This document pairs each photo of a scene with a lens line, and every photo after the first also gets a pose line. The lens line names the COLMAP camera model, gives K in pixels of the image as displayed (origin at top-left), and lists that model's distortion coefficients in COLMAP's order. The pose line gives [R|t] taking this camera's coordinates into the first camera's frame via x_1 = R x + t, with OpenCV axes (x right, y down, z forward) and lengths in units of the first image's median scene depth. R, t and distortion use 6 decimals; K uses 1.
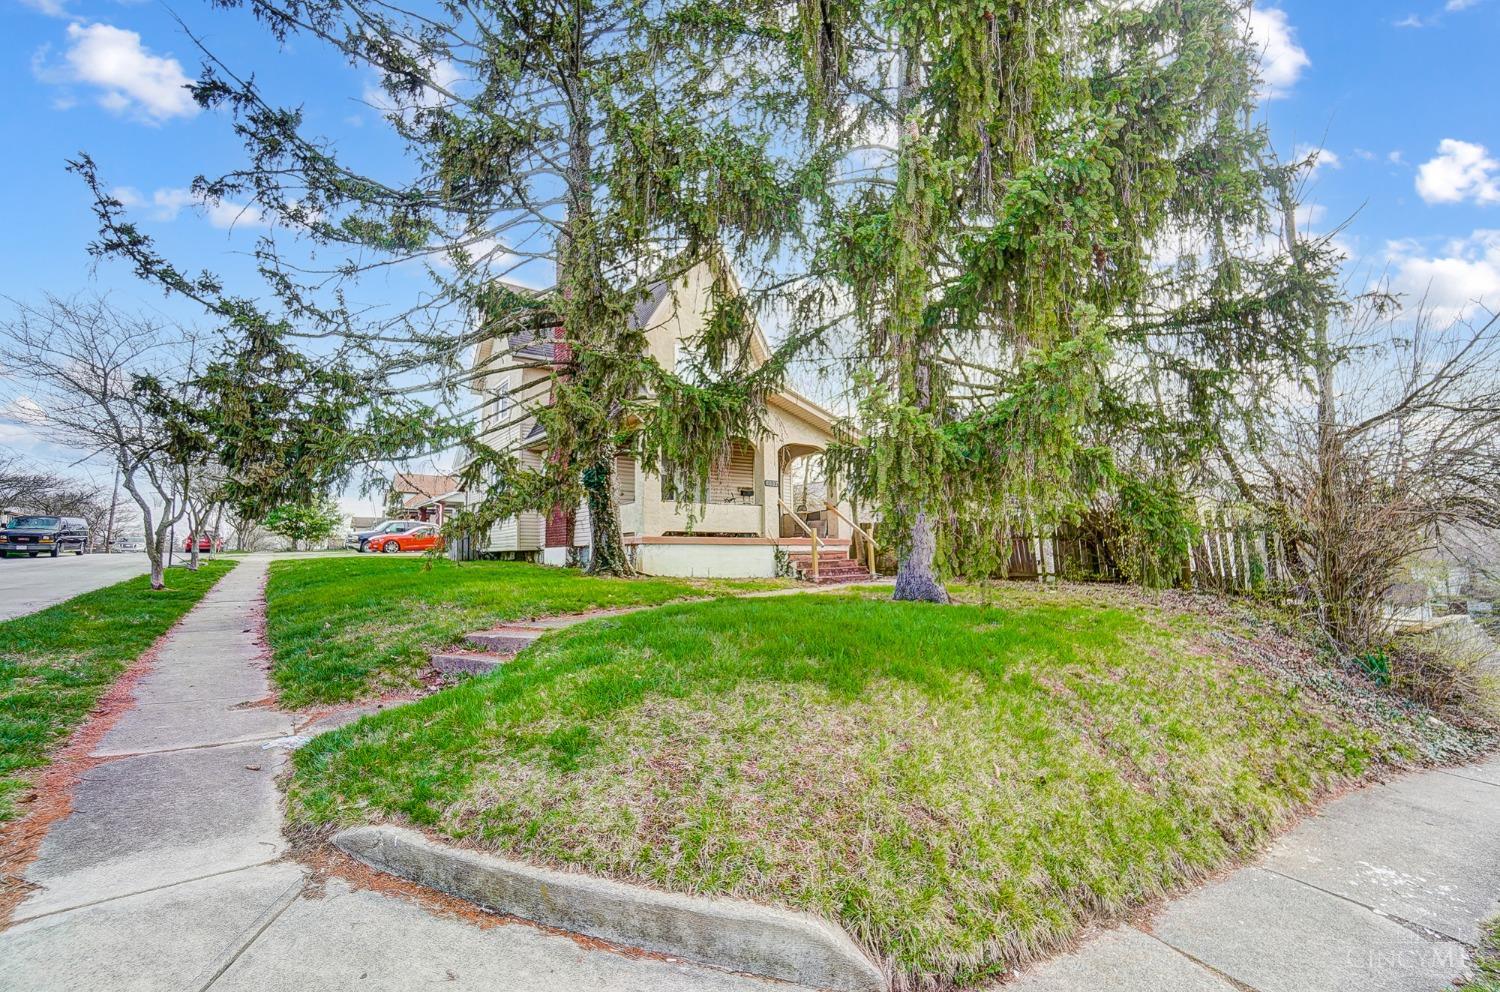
lens RADIAL K [[666.6, 0, 750.0], [0, 666.6, 496.0], [0, 0, 1]] dist [-0.056559, 0.029732]
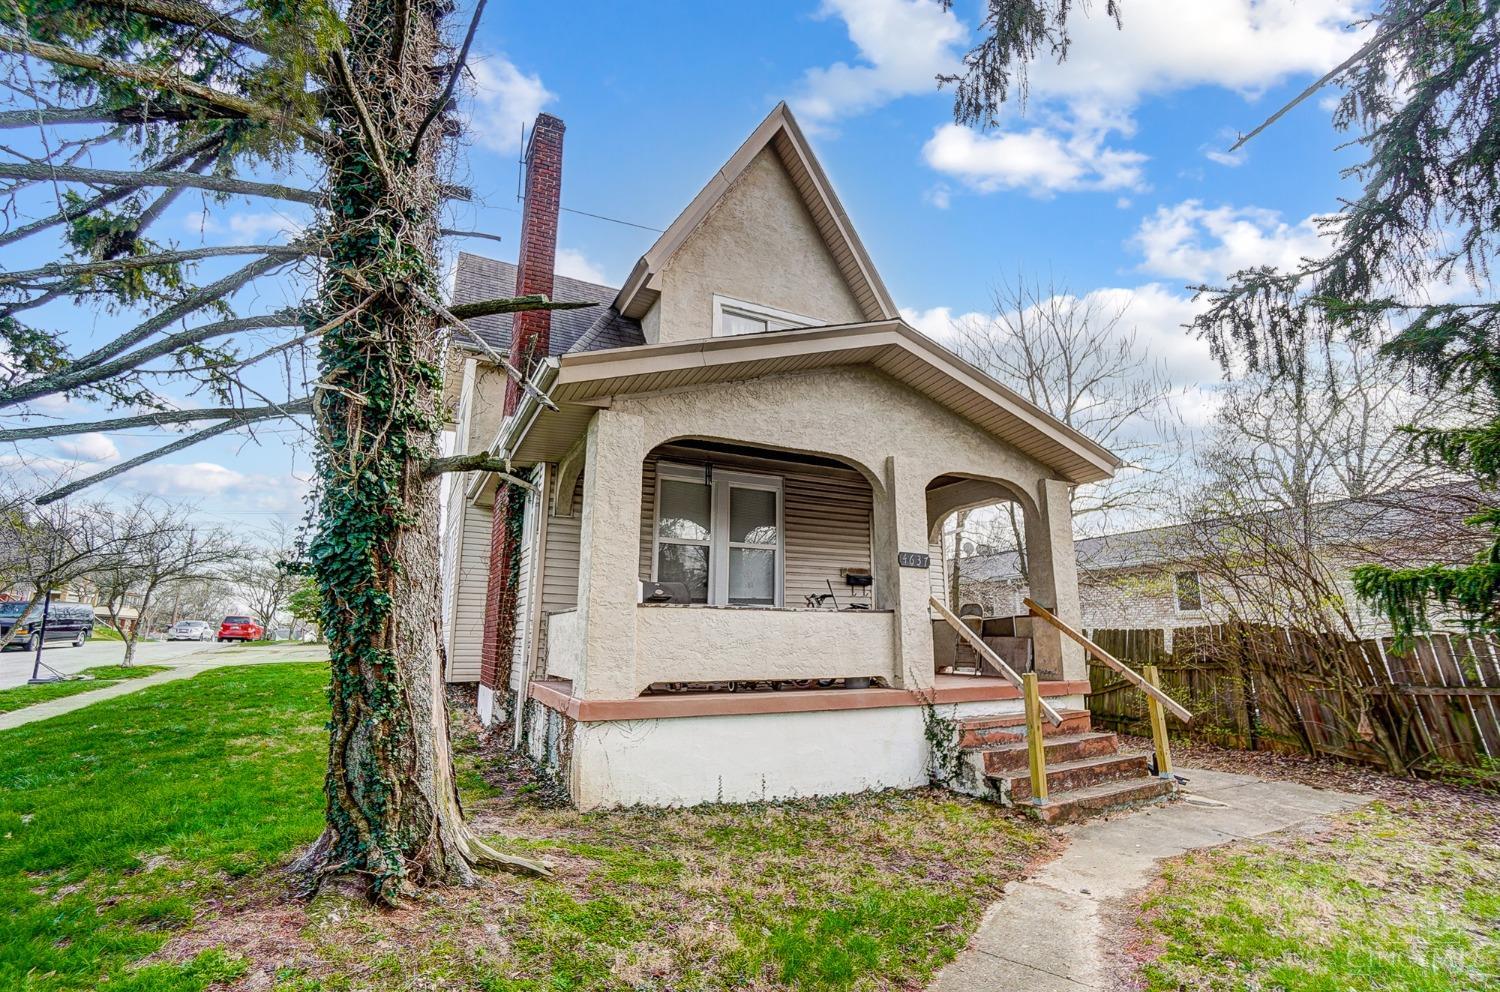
lens RADIAL K [[666.6, 0, 750.0], [0, 666.6, 496.0], [0, 0, 1]] dist [-0.056559, 0.029732]
pose [[0.983869, -0.022995, -0.177409, 0.004317], [0.002735, 0.993522, -0.113605, -0.011592], [0.178872, 0.111287, 0.977558, 0.532680]]
